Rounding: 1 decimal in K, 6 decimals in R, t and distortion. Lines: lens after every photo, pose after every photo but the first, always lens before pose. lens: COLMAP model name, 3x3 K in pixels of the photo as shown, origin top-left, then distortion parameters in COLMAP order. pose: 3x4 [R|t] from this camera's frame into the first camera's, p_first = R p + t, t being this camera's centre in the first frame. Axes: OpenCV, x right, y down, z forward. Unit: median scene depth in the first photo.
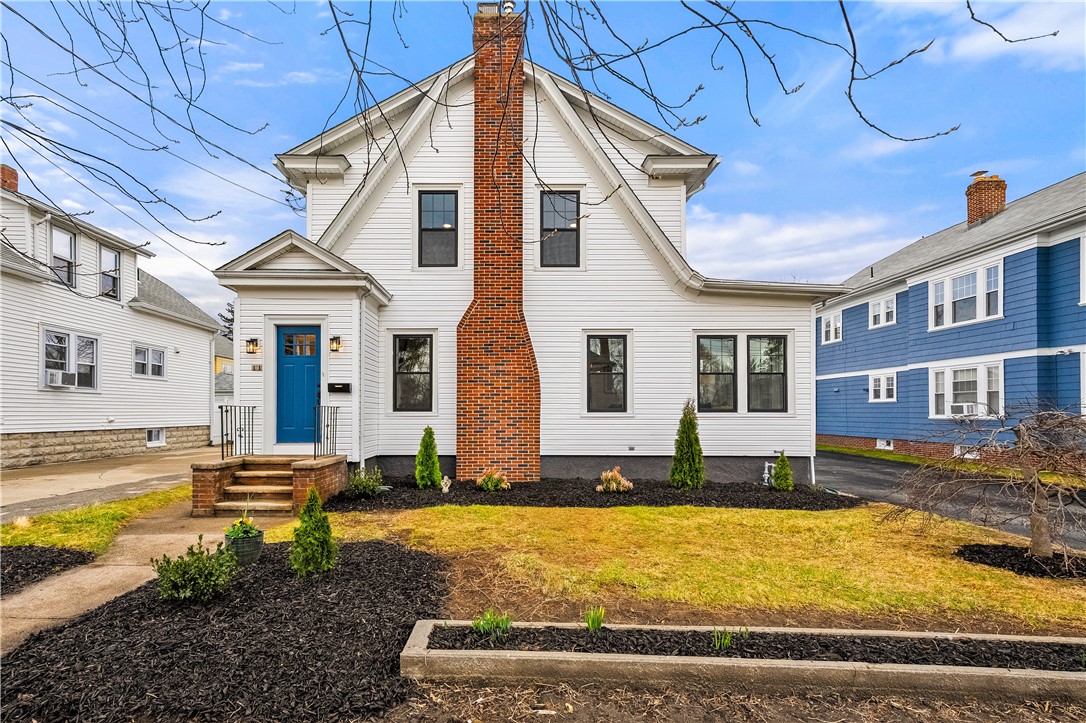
lens RADIAL K [[525.5, 0, 493.4], [0, 525.5, 407.2], [0, 0, 1]] dist [0.020108, 0.000251]
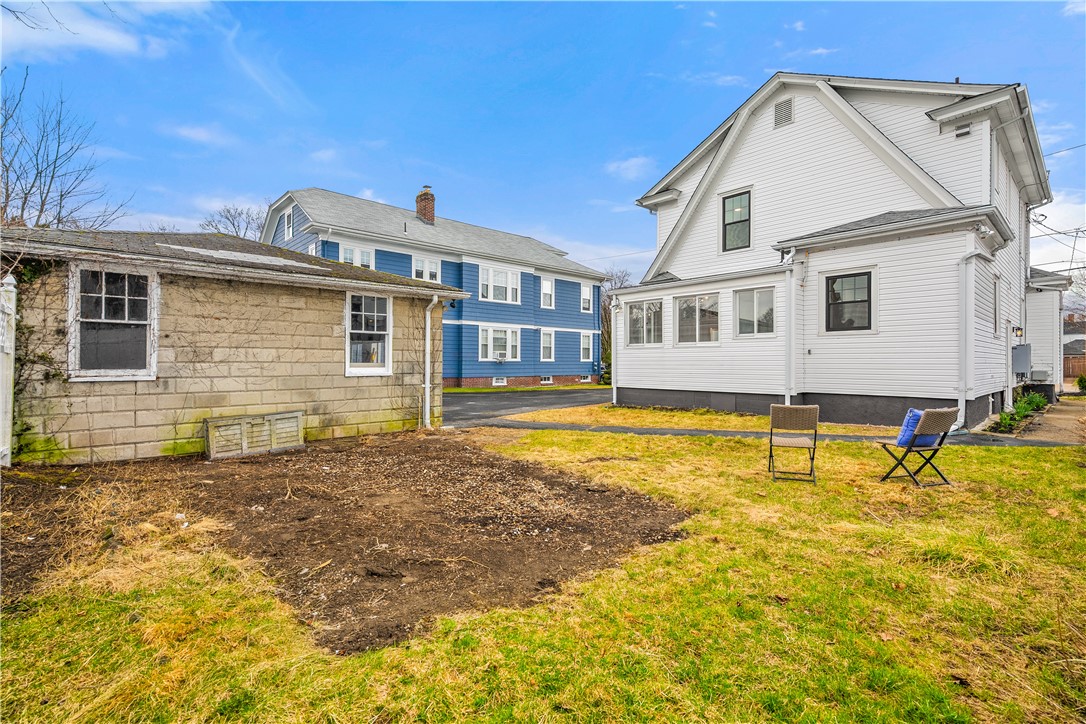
lens RADIAL K [[486.6, 0, 538.1], [0, 486.6, 363.6], [0, 0, 1]] dist [0.021949, 0.000369]
pose [[-0.677469, -0.010761, 0.735472, -0.452488], [-0.015708, 0.999877, 0.000160, 0.044663], [-0.735383, -0.011444, -0.677555, 3.108799]]
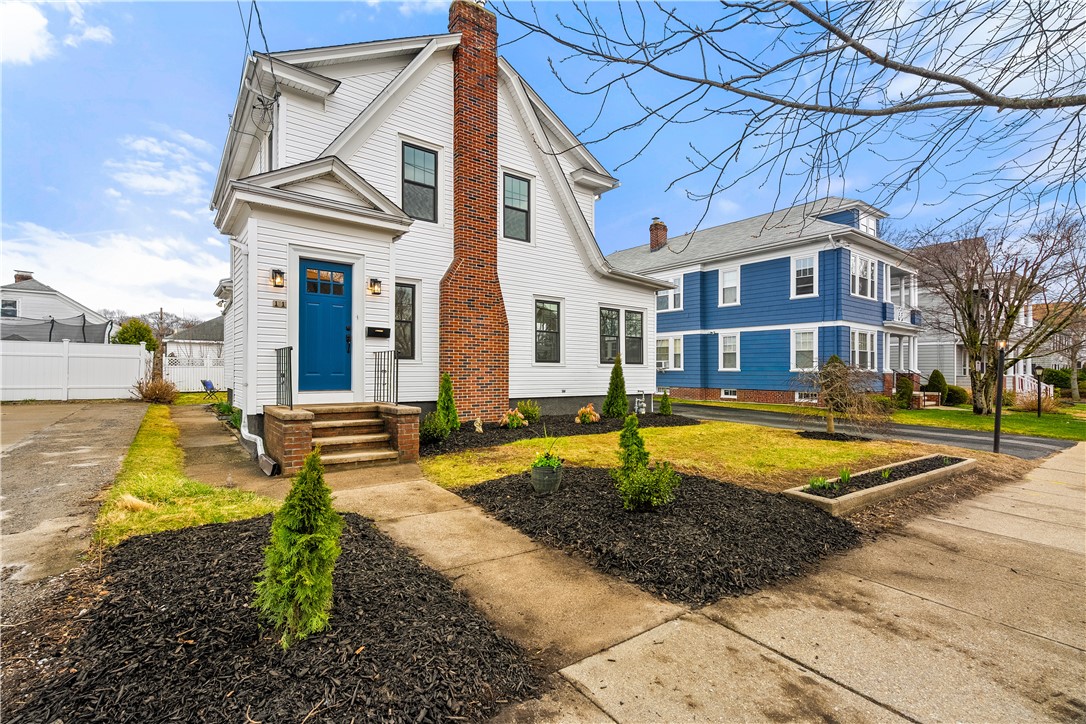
lens RADIAL K [[486.6, 0, 538.1], [0, 486.6, 363.6], [0, 0, 1]] dist [0.021949, 0.000369]
pose [[0.793173, 0.012817, 0.608861, -0.508104], [-0.015244, 0.999883, -0.001189, 0.013958], [-0.608805, -0.008338, 0.793276, 0.093960]]
